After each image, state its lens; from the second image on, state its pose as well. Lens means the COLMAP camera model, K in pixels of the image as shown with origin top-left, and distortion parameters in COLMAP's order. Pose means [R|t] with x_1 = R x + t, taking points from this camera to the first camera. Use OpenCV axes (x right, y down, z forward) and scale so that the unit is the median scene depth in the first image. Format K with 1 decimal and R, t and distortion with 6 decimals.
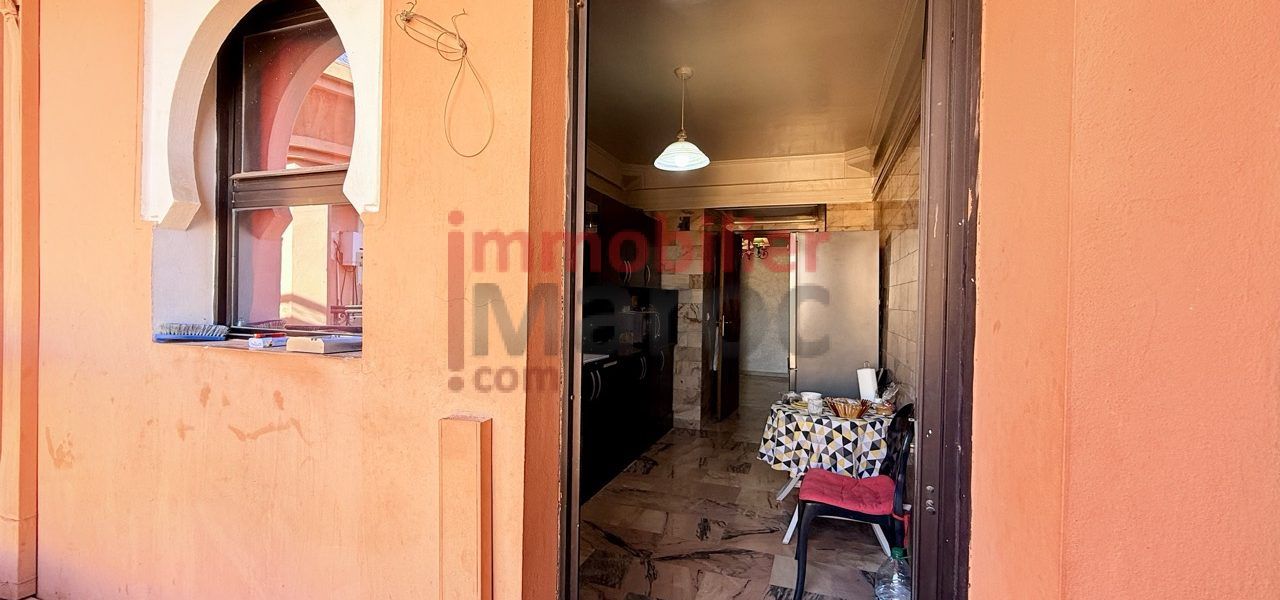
lens RADIAL K [[506.1, 0, 639.5], [0, 506.1, 300.9], [0, 0, 1]] dist [-0.001745, -0.000198]
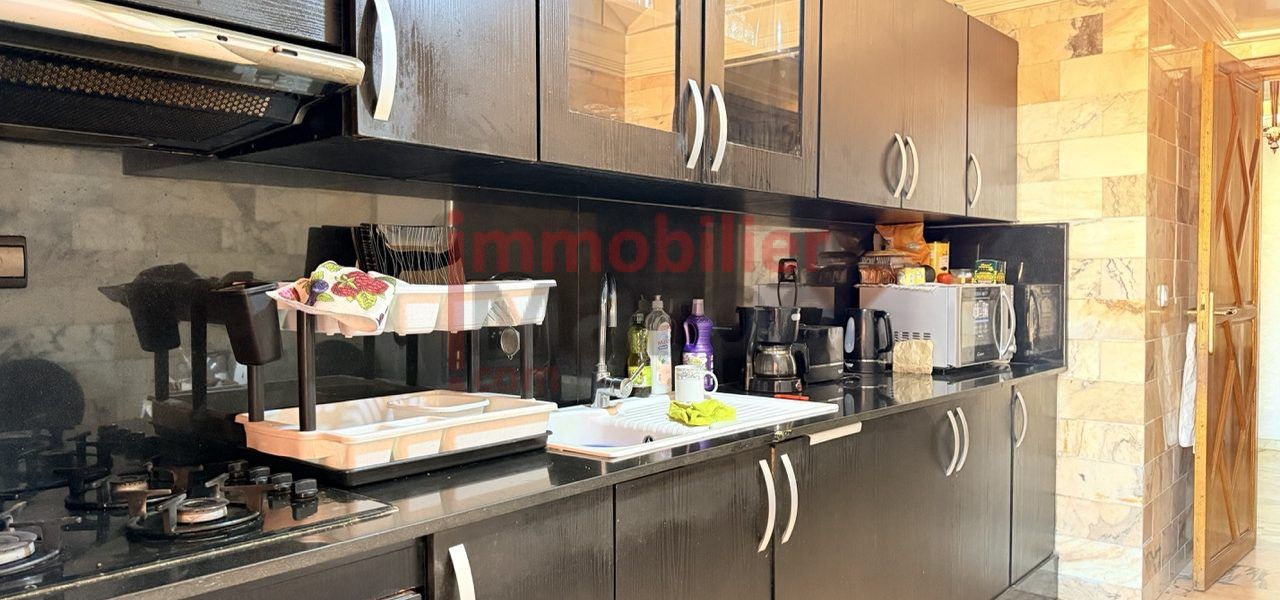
lens RADIAL K [[940.6, 0, 639.7], [0, 940.6, 303.1], [0, 0, 1]] dist [0.010792, 0.001173]
pose [[0.937034, -0.011931, -0.349034, 0.023969], [0.018143, 0.999730, 0.014534, 0.020429], [0.348766, -0.019951, 0.936997, 0.263248]]
